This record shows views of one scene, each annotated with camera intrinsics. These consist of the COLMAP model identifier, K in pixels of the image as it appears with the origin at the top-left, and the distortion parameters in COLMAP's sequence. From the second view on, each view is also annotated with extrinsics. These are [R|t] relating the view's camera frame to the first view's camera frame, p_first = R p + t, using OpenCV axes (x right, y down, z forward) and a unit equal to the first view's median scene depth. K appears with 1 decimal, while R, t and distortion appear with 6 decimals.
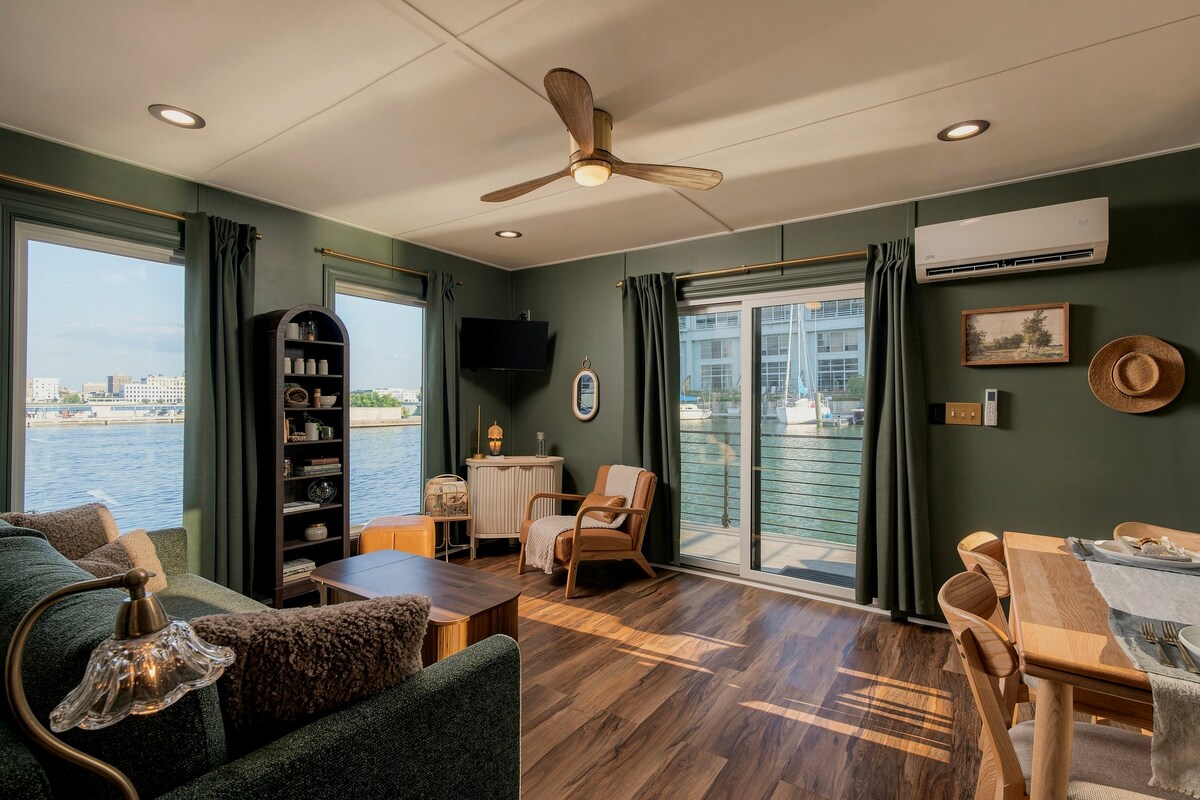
lens RADIAL K [[548.4, 0, 607.2], [0, 548.4, 397.9], [0, 0, 1]] dist [0.012282, -0.000858]
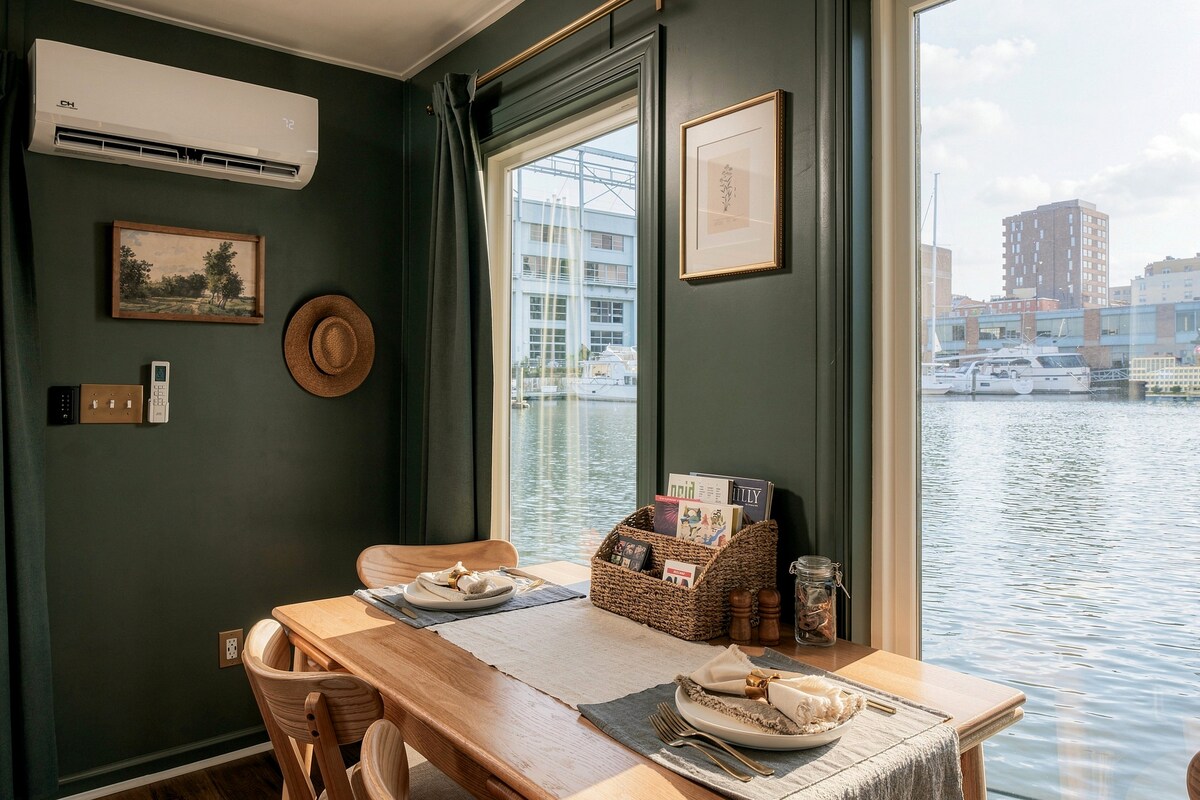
lens RADIAL K [[811.1, 0, 603.1], [0, 811.1, 374.6], [0, 0, 1]] dist [0.006957, -0.000943]
pose [[0.288888, 0.002947, 0.957358, -0.002768], [-0.008147, 0.999967, -0.000620, -0.005021], [-0.957328, -0.007621, 0.288903, 0.291951]]
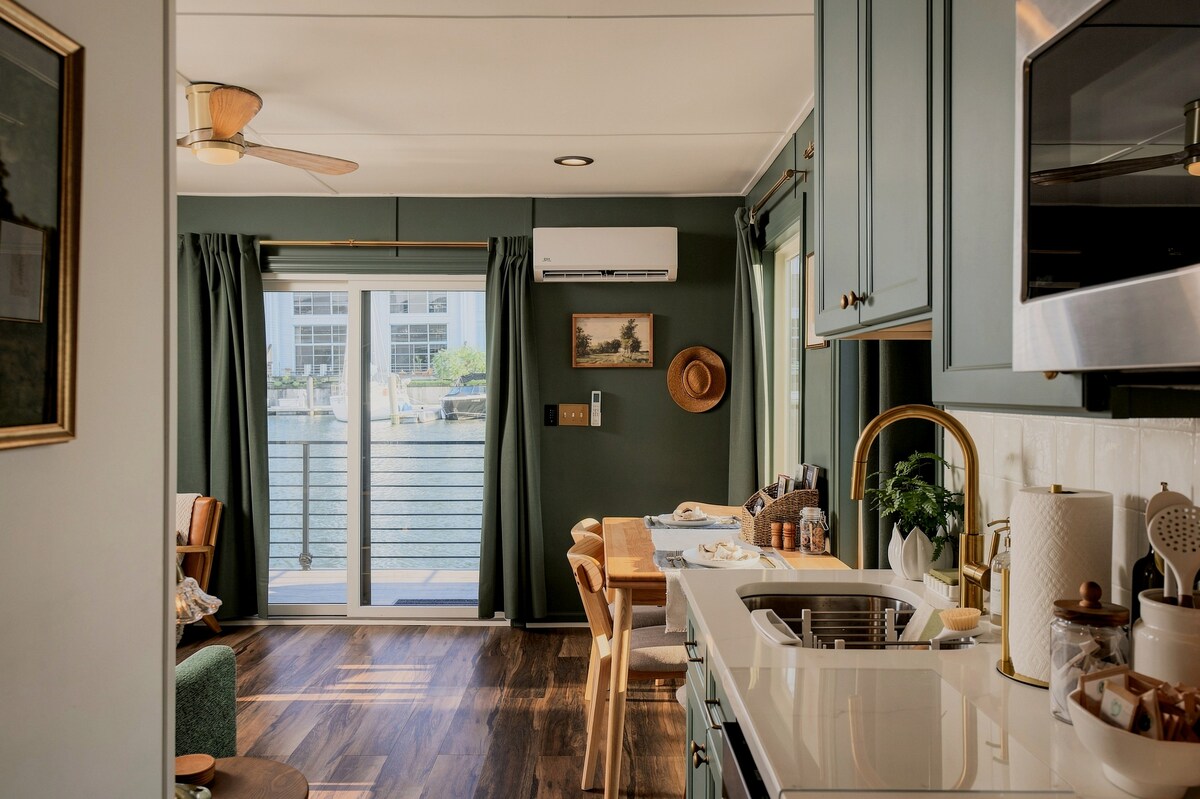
lens RADIAL K [[889.2, 0, 606.1], [0, 889.2, 392.1], [0, 0, 1]] dist [-0.000447, 0.014697]
pose [[0.816999, -0.009283, 0.576565, -0.261510], [-0.000131, 0.999867, 0.016283, -0.041155], [-0.576639, -0.013379, 0.816889, -0.389213]]
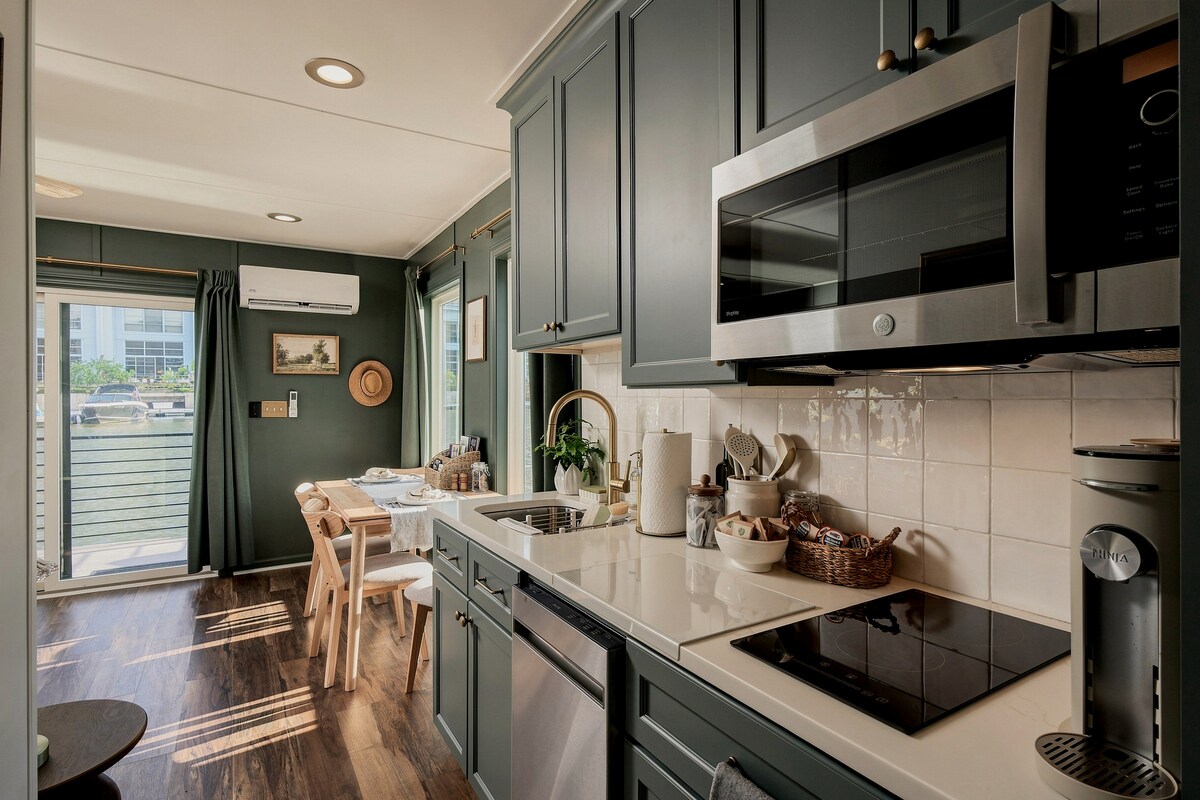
lens RADIAL K [[581.6, 0, 596.8], [0, 581.6, 398.3], [0, 0, 1]] dist [-0.004657, 0.001519]
pose [[0.398755, -0.011579, 0.916985, -0.356890], [-0.004185, 0.999887, 0.014445, -0.023023], [-0.917048, -0.009597, 0.398661, -0.303124]]
